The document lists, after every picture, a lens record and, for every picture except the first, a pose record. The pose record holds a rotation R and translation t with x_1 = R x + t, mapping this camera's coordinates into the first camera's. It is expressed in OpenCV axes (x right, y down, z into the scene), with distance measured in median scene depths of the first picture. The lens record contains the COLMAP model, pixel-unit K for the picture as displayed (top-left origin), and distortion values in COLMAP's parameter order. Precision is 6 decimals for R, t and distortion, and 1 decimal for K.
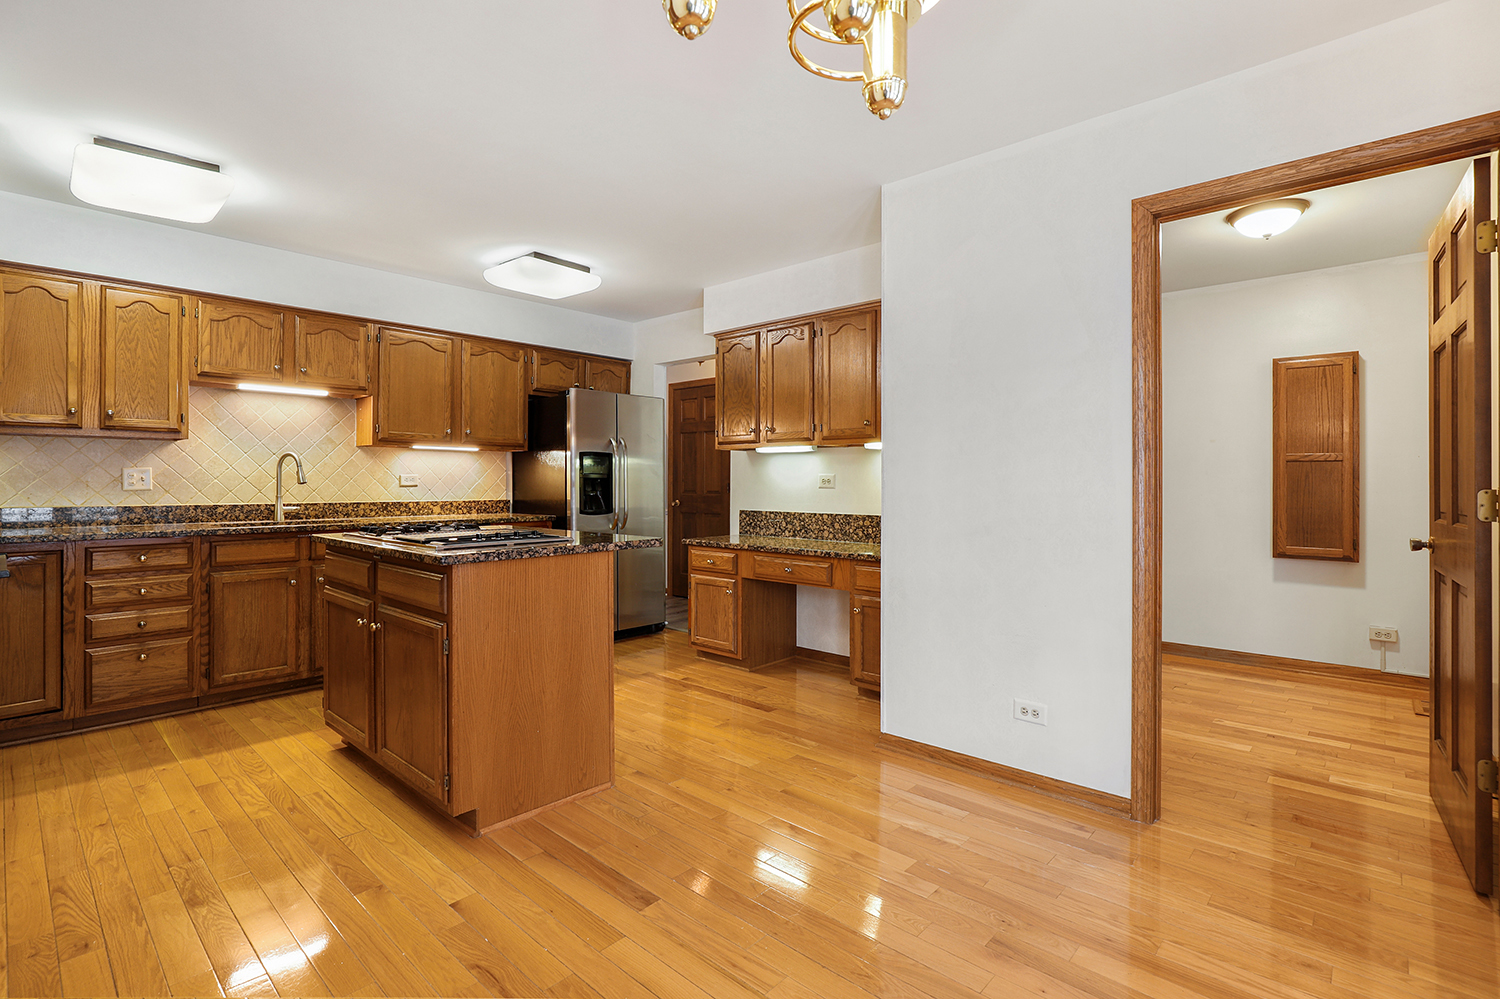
lens RADIAL K [[697.1, 0, 741.3], [0, 697.1, 490.4], [0, 0, 1]] dist [-0.030957, 0.004472]
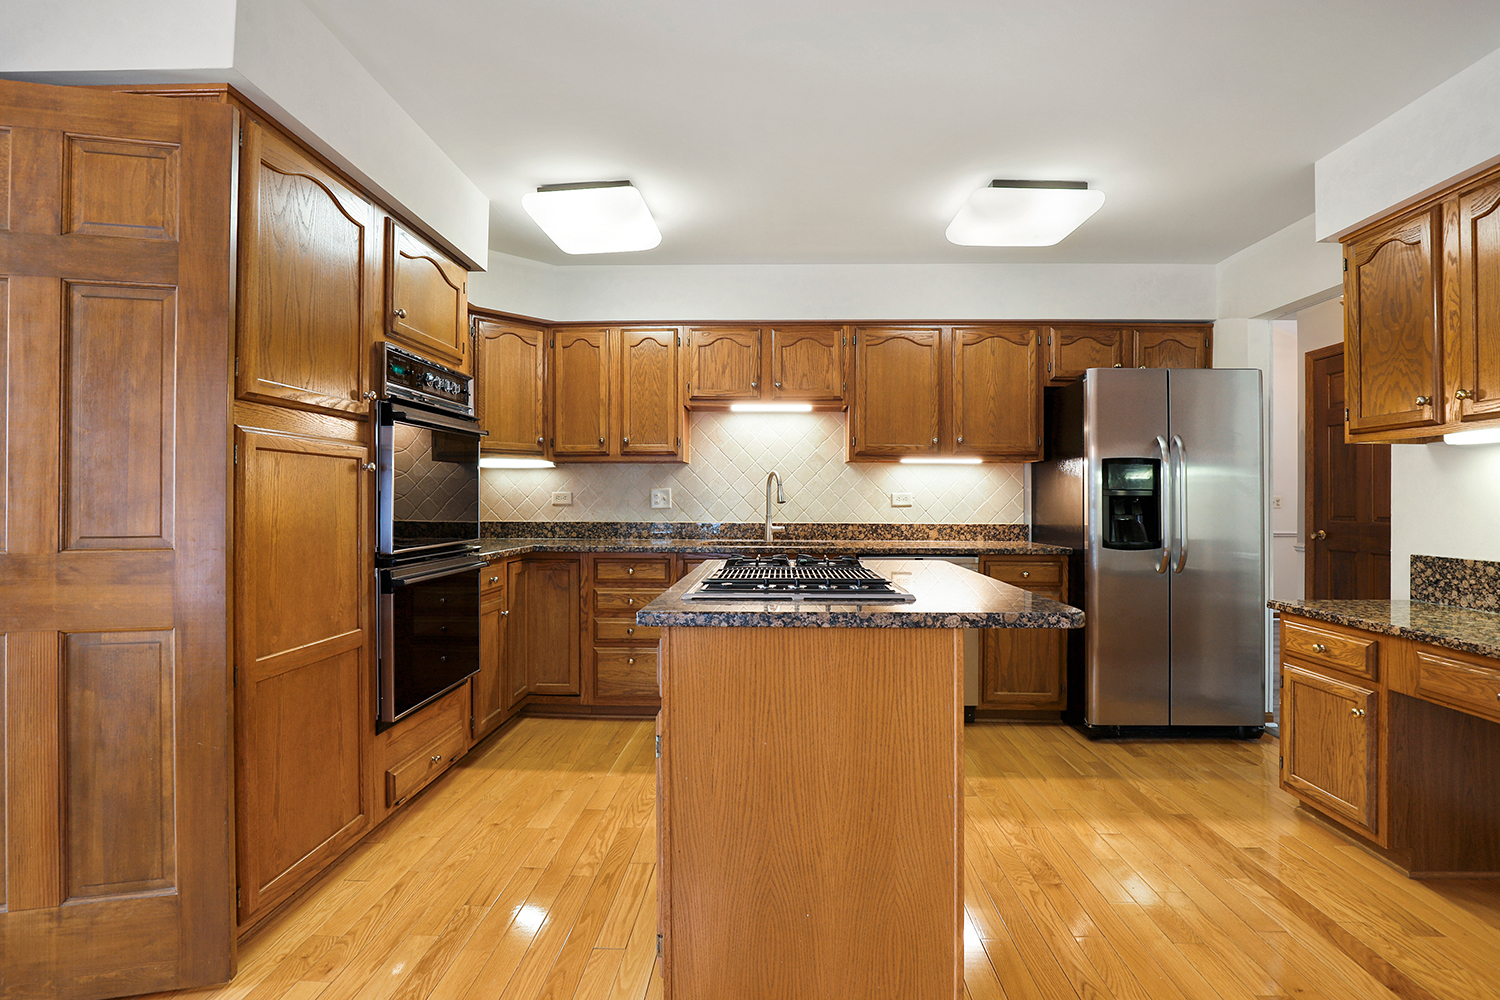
lens RADIAL K [[697.1, 0, 756.1], [0, 697.1, 501.7], [0, 0, 1]] dist [-0.030957, 0.004472]
pose [[0.654635, 0.001196, -0.755944, 0.072704], [-0.010745, 0.999912, -0.007723, -0.003568], [0.755869, 0.013178, 0.654591, 0.318489]]
